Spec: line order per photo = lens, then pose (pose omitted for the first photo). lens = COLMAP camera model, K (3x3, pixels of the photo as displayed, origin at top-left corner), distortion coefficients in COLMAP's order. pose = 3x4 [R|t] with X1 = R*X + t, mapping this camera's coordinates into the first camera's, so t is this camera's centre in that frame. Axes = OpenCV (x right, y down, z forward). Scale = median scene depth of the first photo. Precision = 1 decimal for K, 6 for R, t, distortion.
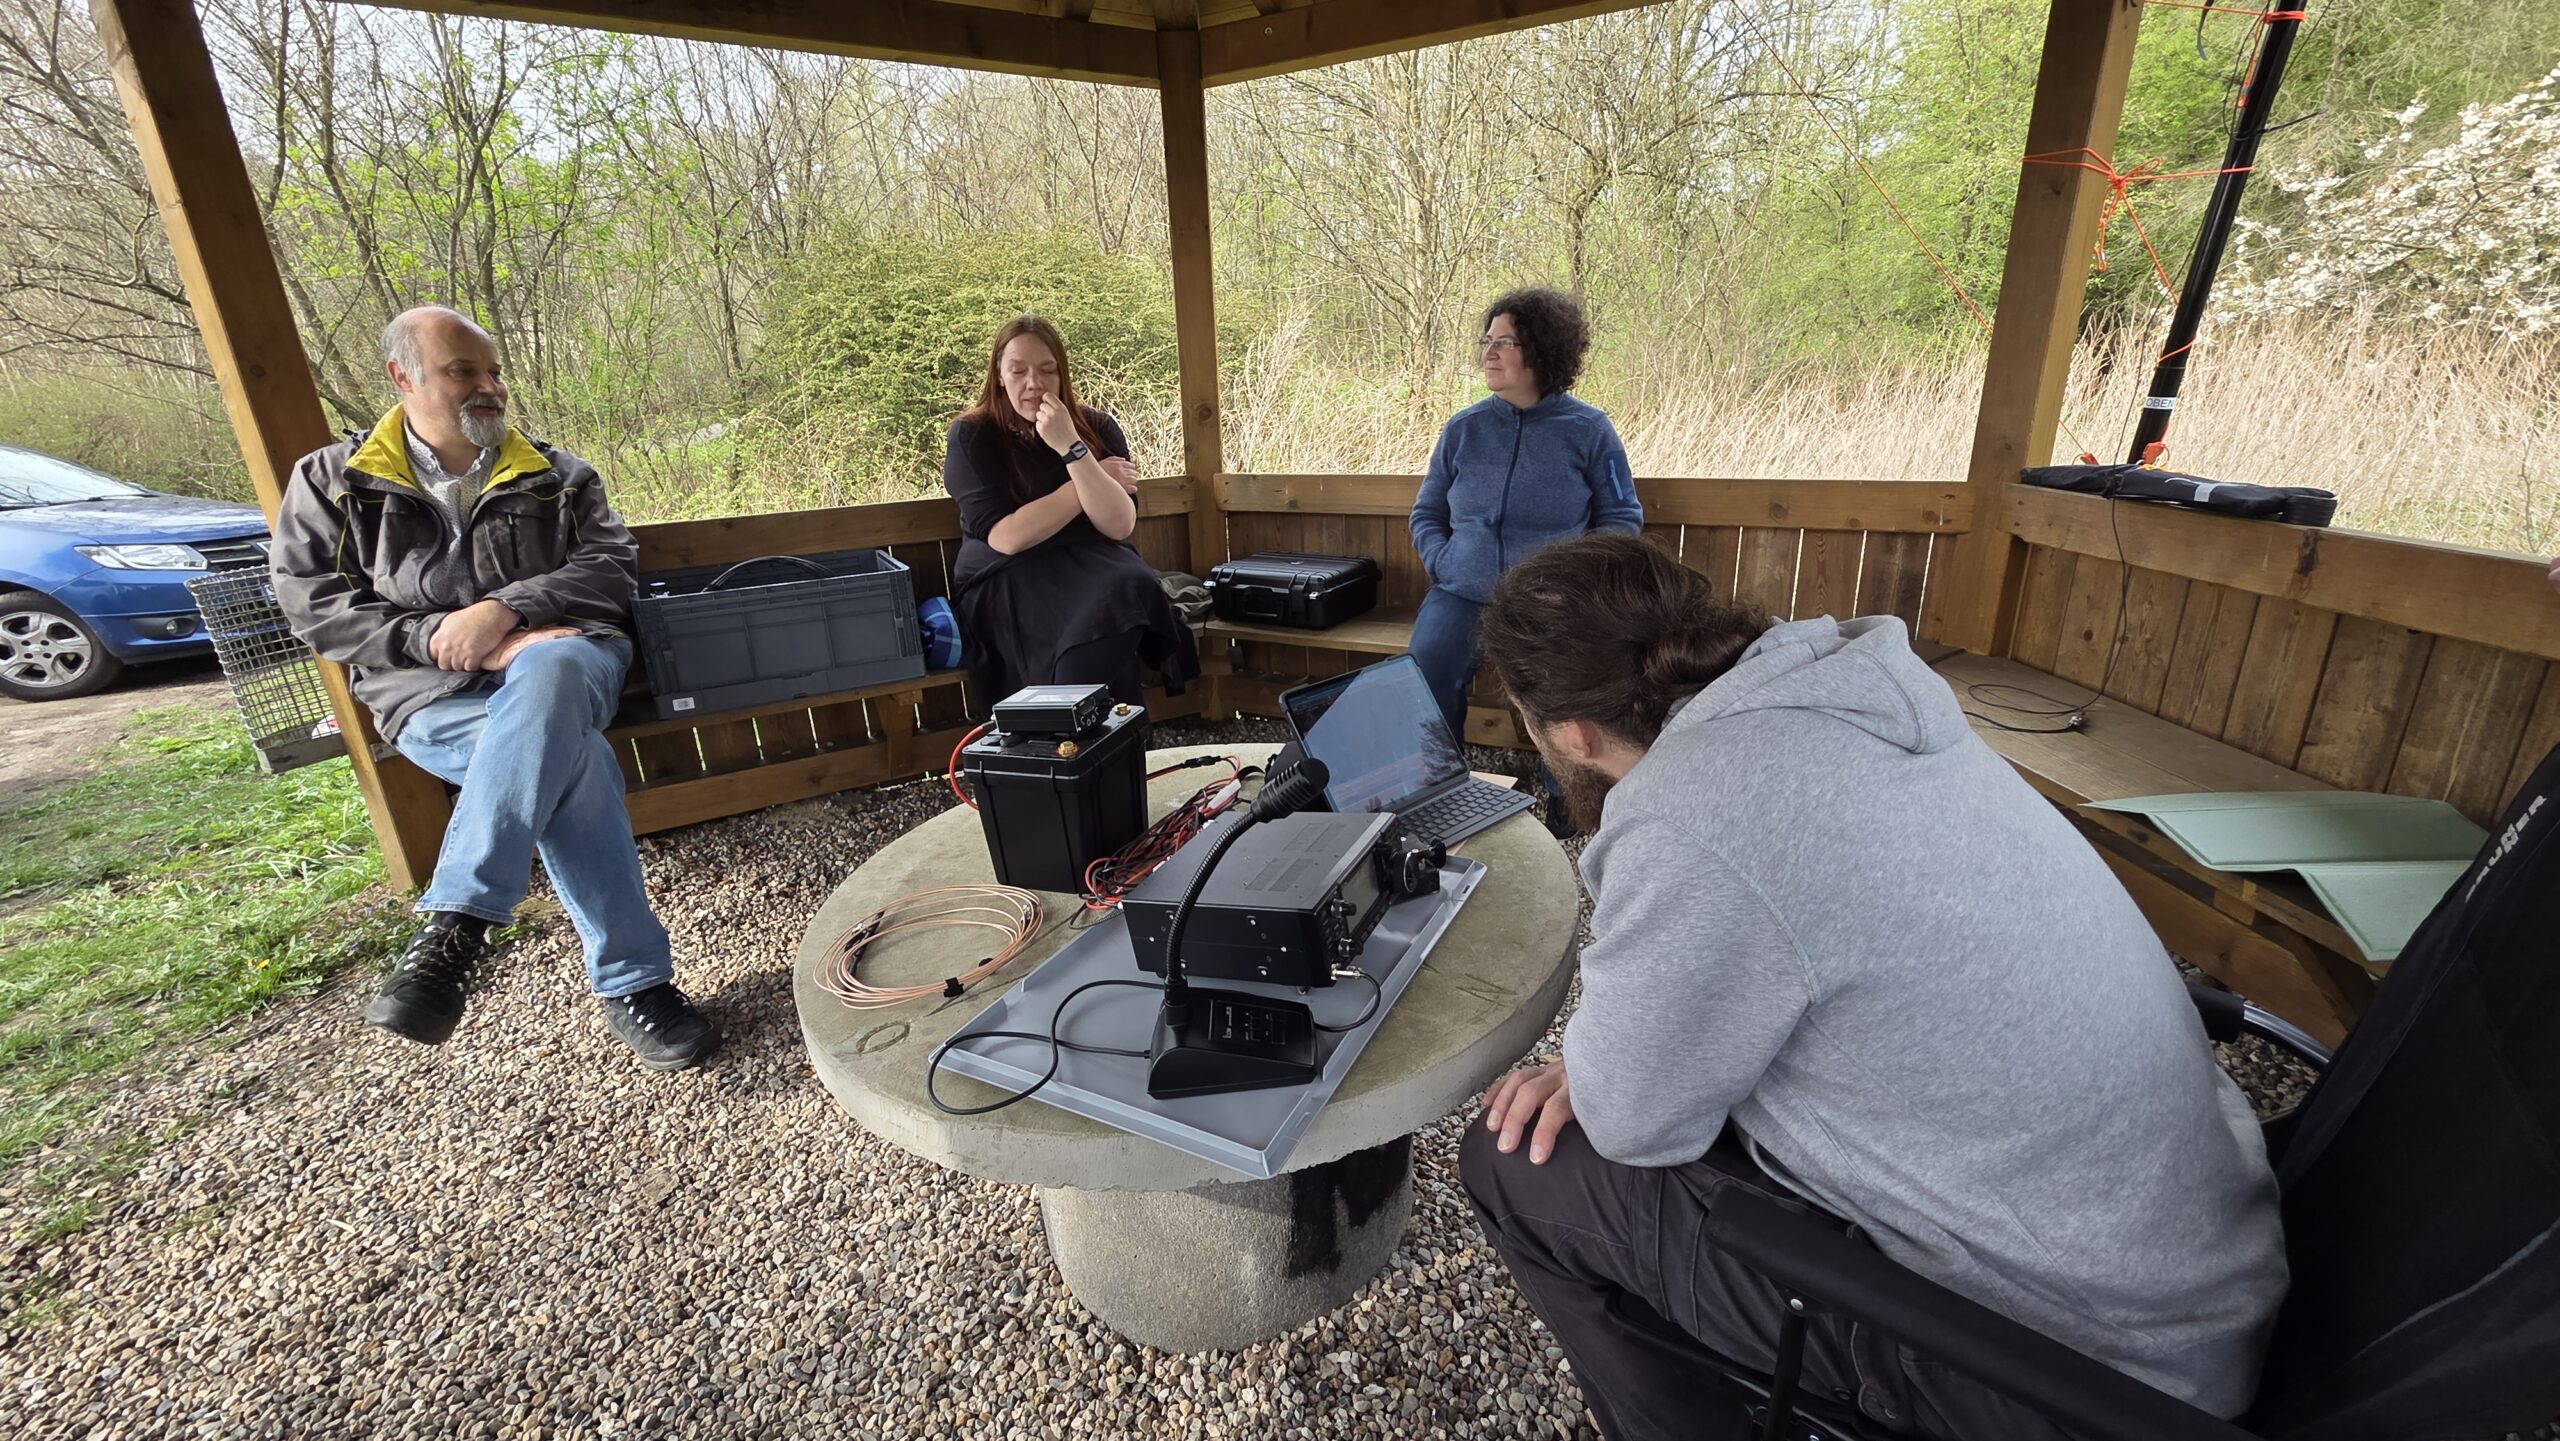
lens RADIAL K [[1042.3, 0, 1293.6], [0, 1042.3, 716.2], [0, 0, 1]] dist [-0.007818, 0.003235]
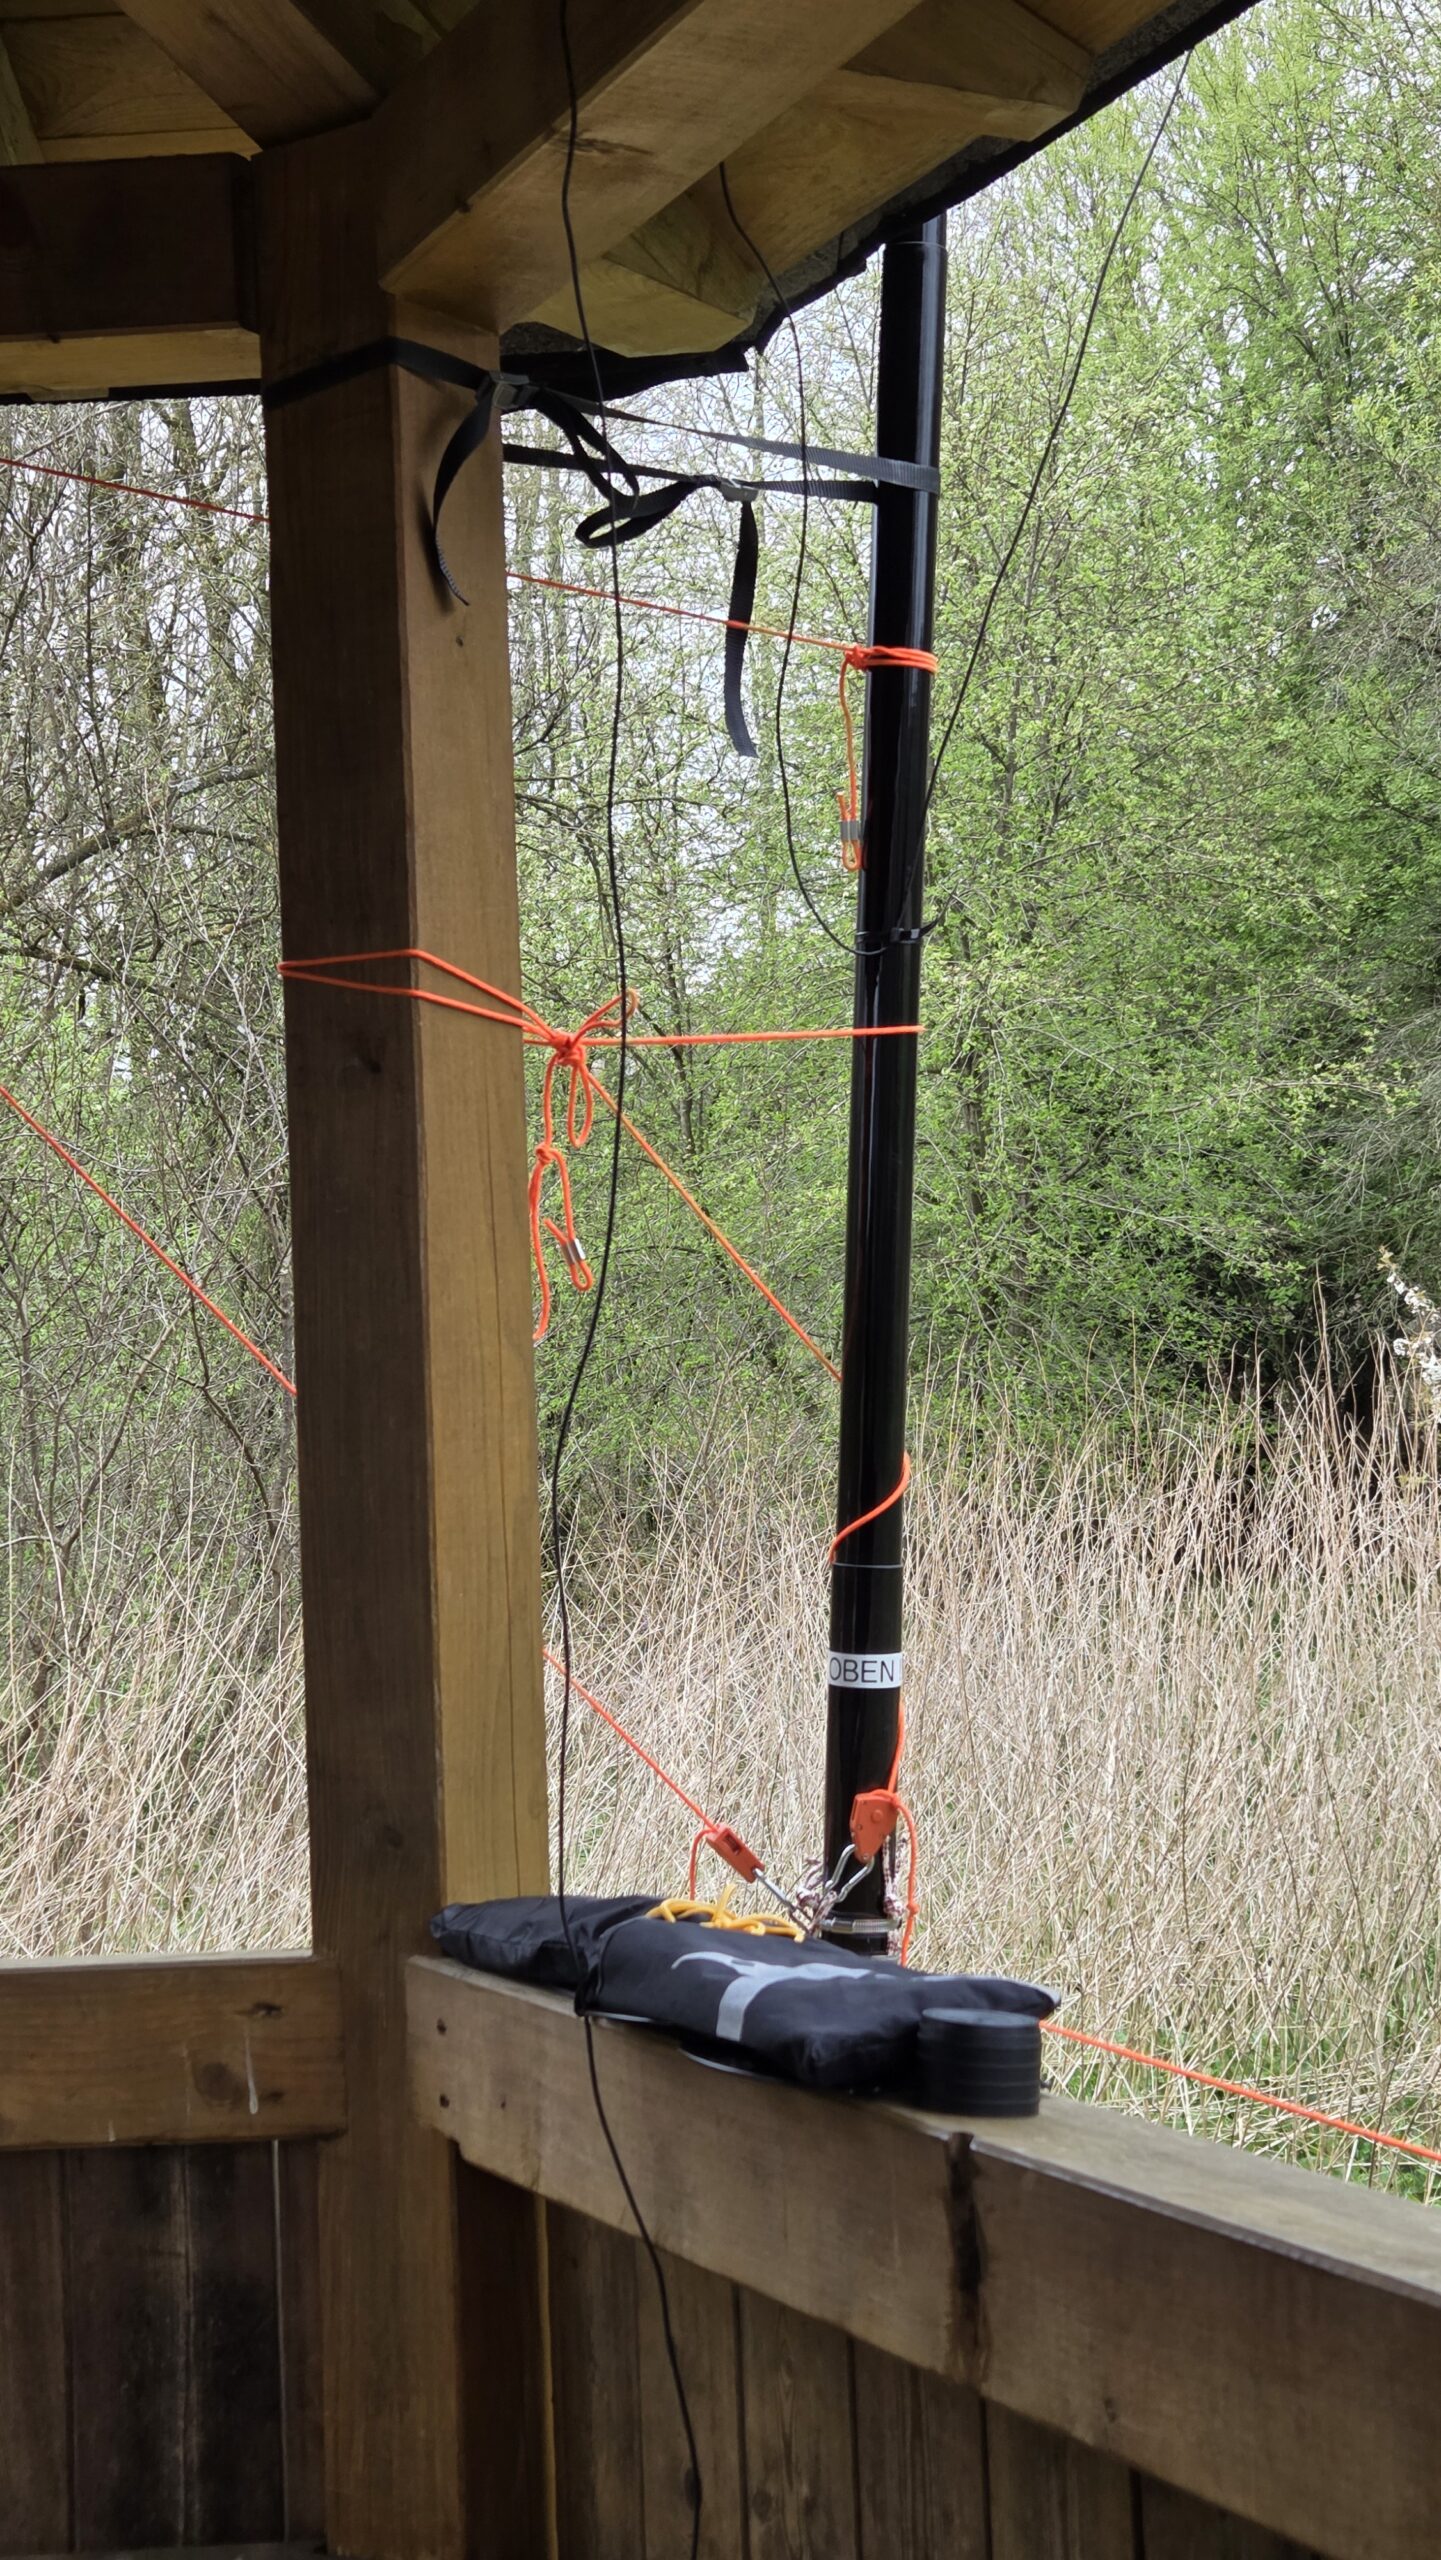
lens RADIAL K [[3423.7, 0, 722.1], [0, 3423.7, 1276.6], [0, 0, 1]] dist [0.102946, 0.000000]
pose [[0.910700, 0.016545, 0.412737, 0.593539], [0.139196, 0.928464, -0.344353, -0.091380], [-0.388909, 0.371053, 0.843249, 0.118302]]
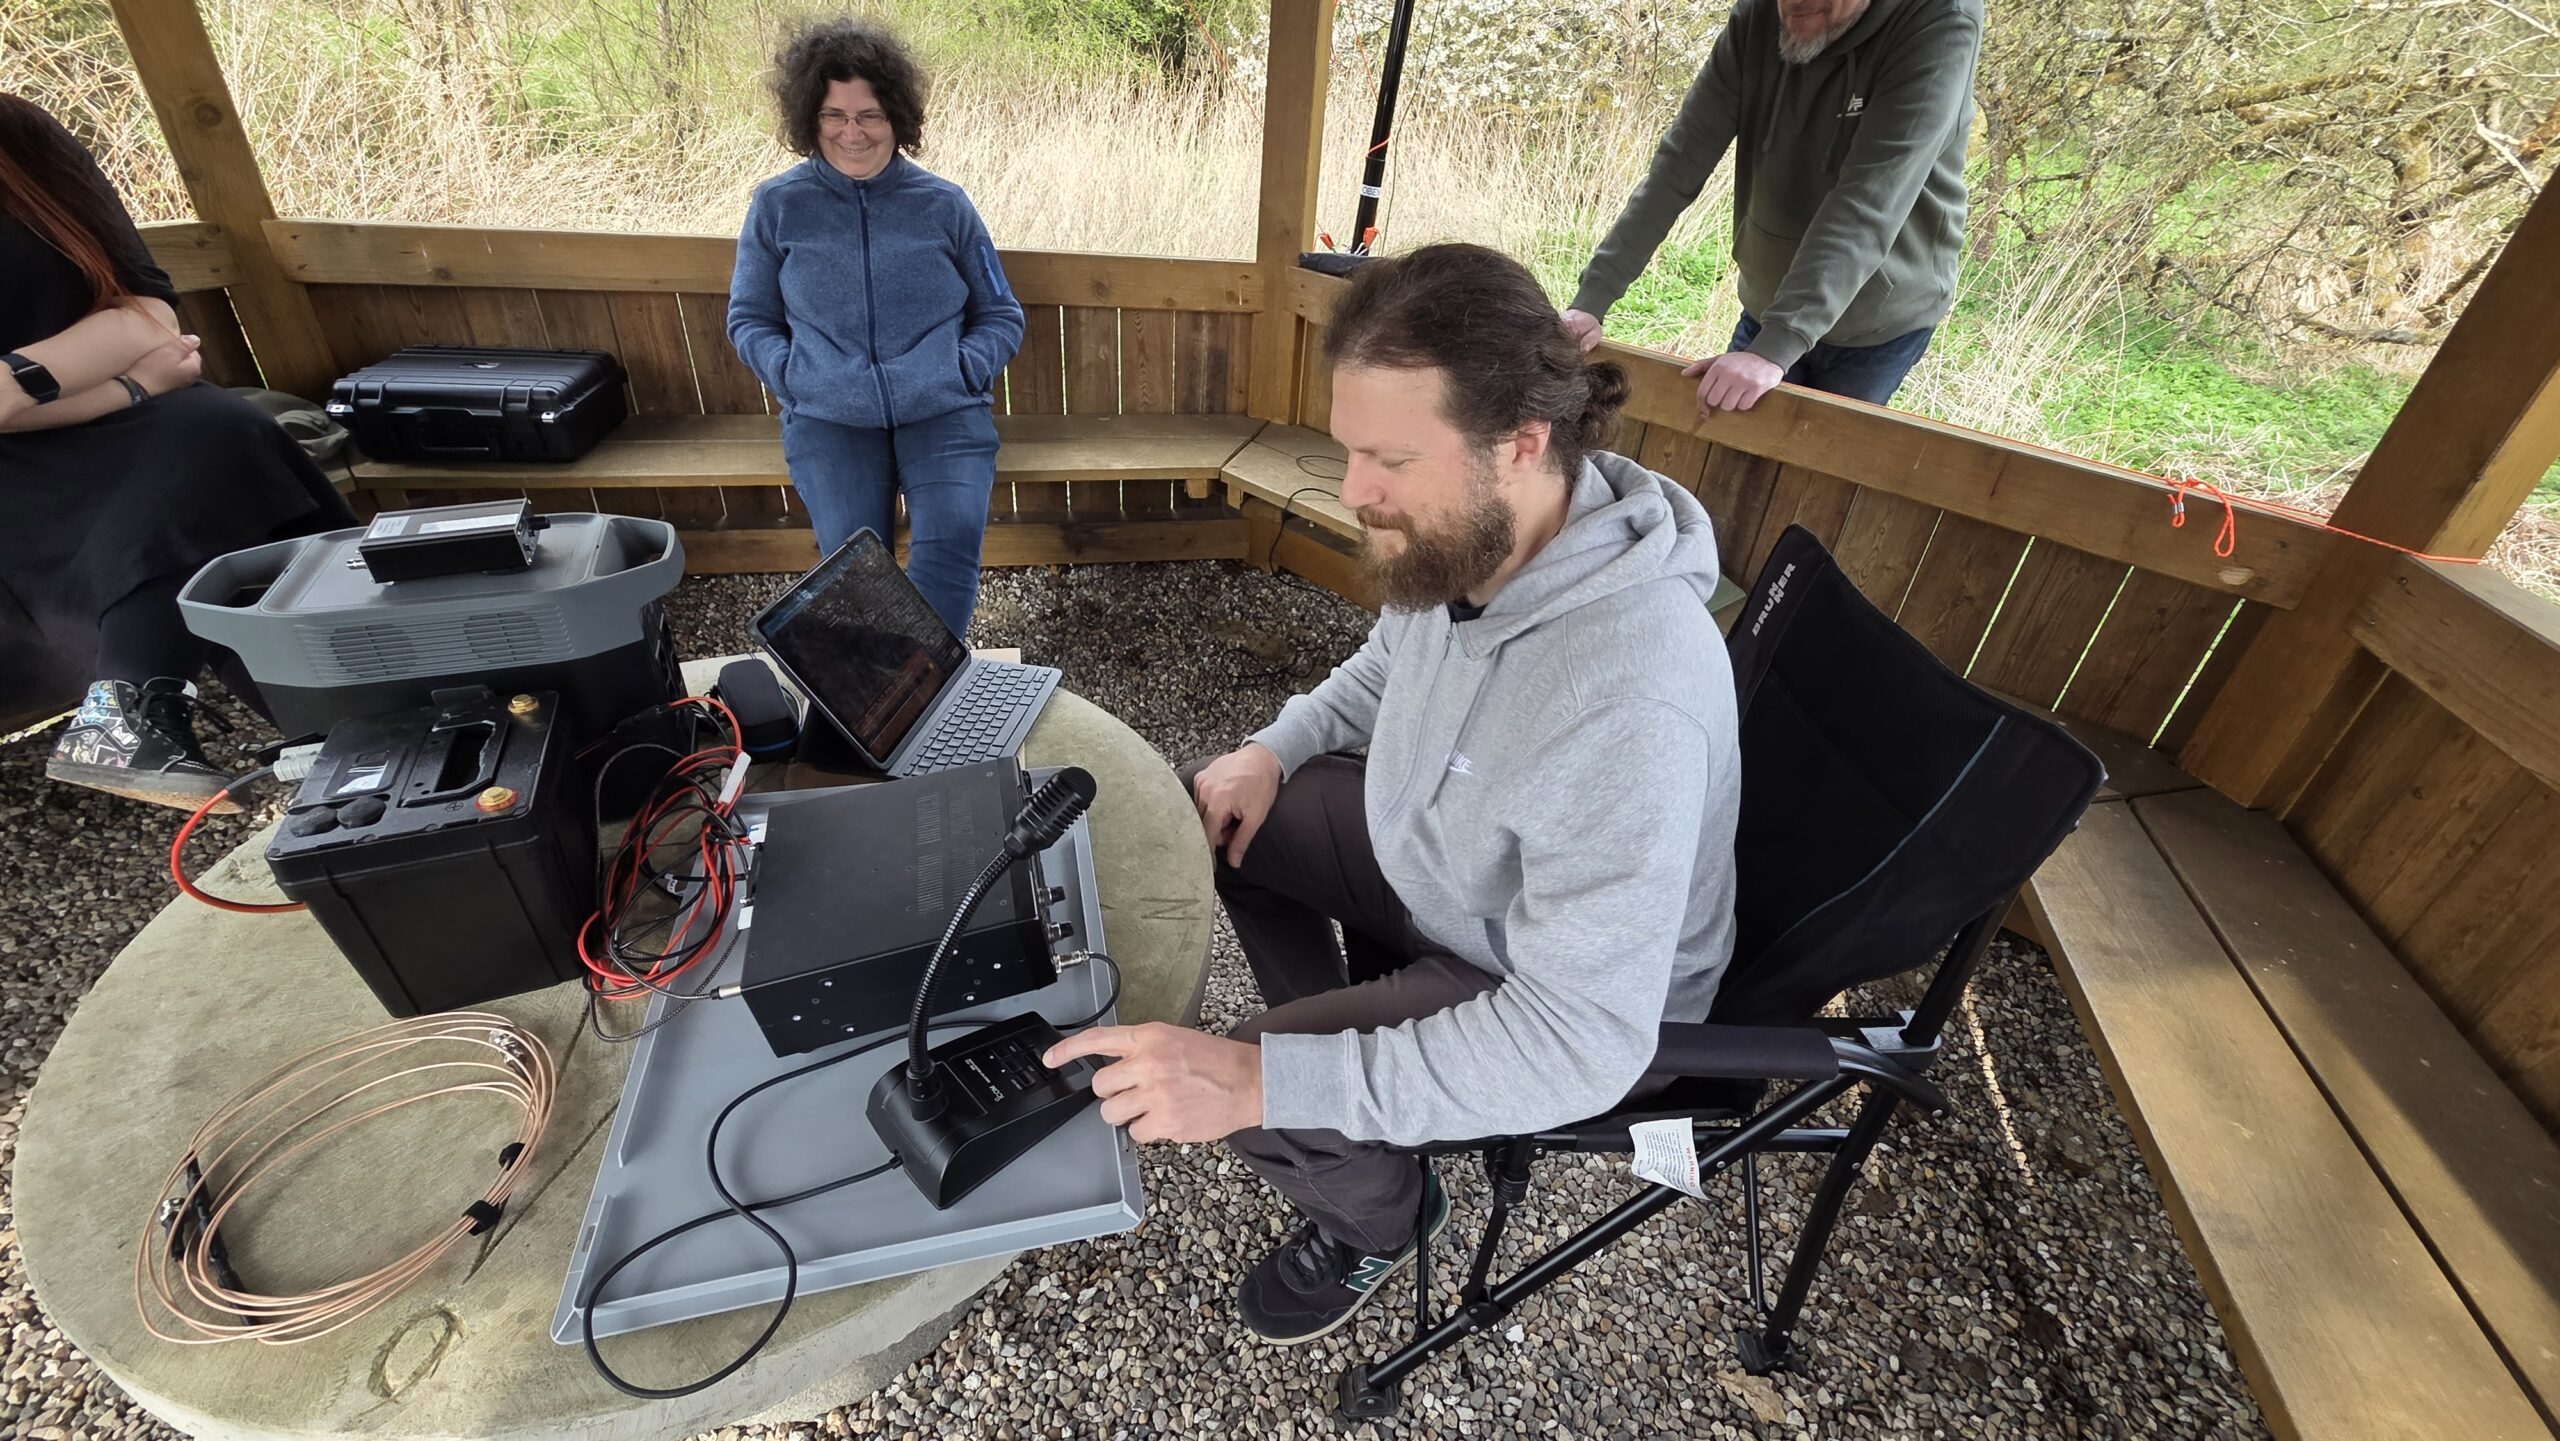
lens RADIAL K [[1042.3, 0, 1295.7], [0, 1042.3, 719.2], [0, 0, 1]] dist [-0.007818, 0.003235]
pose [[0.728236, -0.275348, 0.627579, -0.232914], [0.110023, 0.950832, 0.289505, -0.139119], [-0.676437, -0.141780, 0.722725, 0.194718]]
